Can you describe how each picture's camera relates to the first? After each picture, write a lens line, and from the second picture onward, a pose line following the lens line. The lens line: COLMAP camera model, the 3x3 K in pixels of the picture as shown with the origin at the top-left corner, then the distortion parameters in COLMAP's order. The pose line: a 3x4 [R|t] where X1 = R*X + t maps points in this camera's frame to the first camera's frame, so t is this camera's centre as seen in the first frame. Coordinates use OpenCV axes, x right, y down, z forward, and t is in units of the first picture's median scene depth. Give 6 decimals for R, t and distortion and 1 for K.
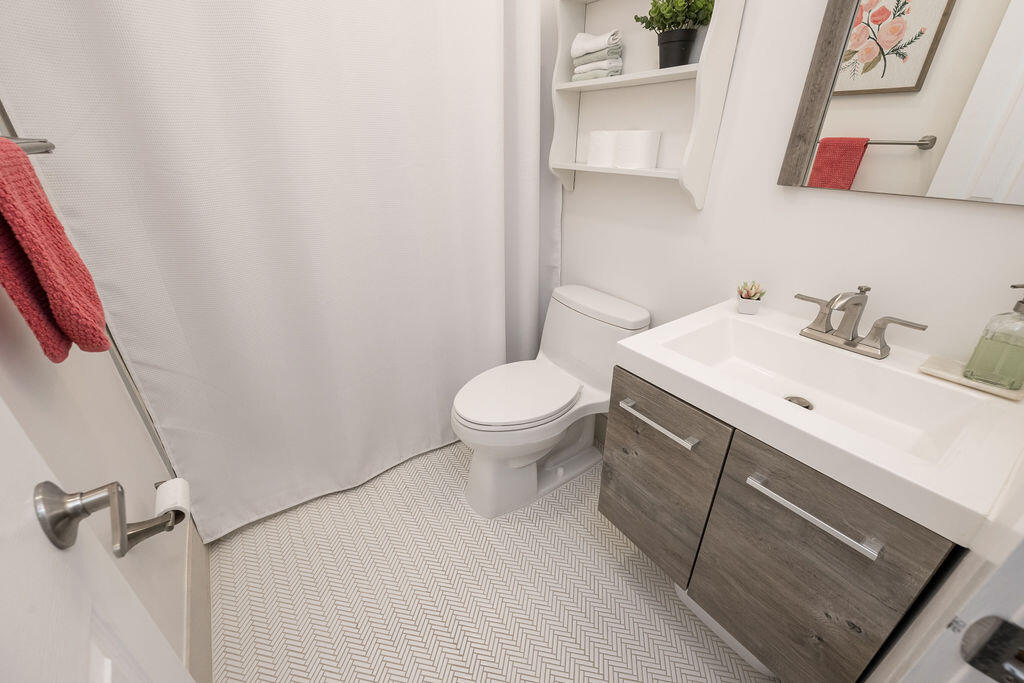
lens RADIAL K [[403.0, 0, 510.5], [0, 403.0, 342.3], [0, 0, 1]] dist [0.000587, -0.000382]
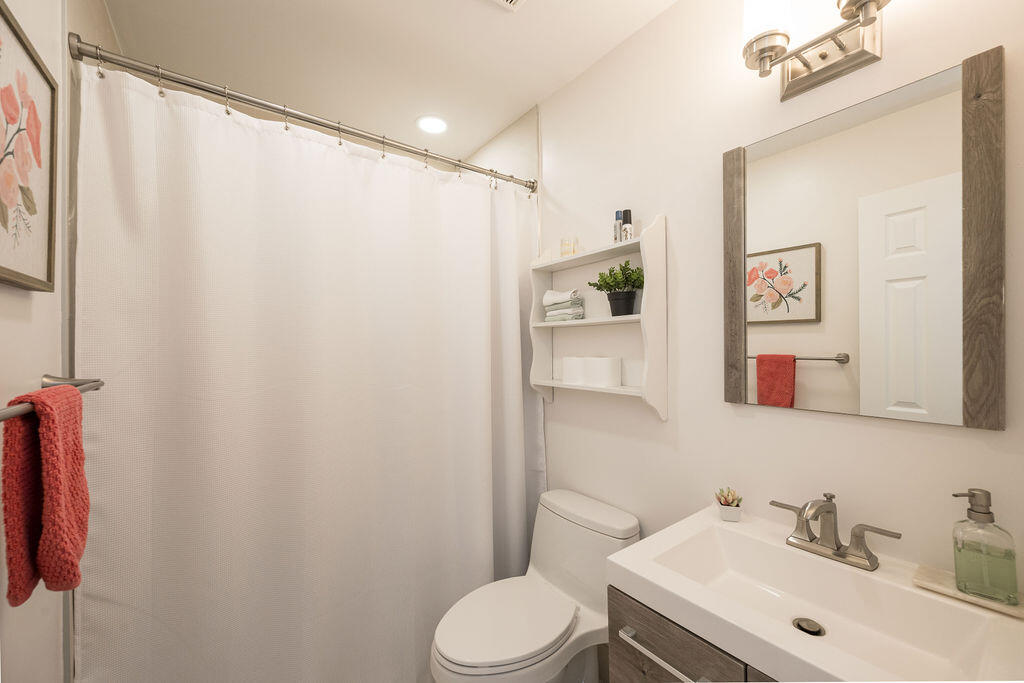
lens RADIAL K [[403.0, 0, 510.5], [0, 403.0, 342.3], [0, 0, 1]] dist [0.000587, -0.000382]
pose [[0.999378, -0.011203, 0.033424, 0.002430], [0.024852, 0.896366, -0.442618, -0.039837], [-0.025001, 0.443174, 0.896087, -0.099994]]
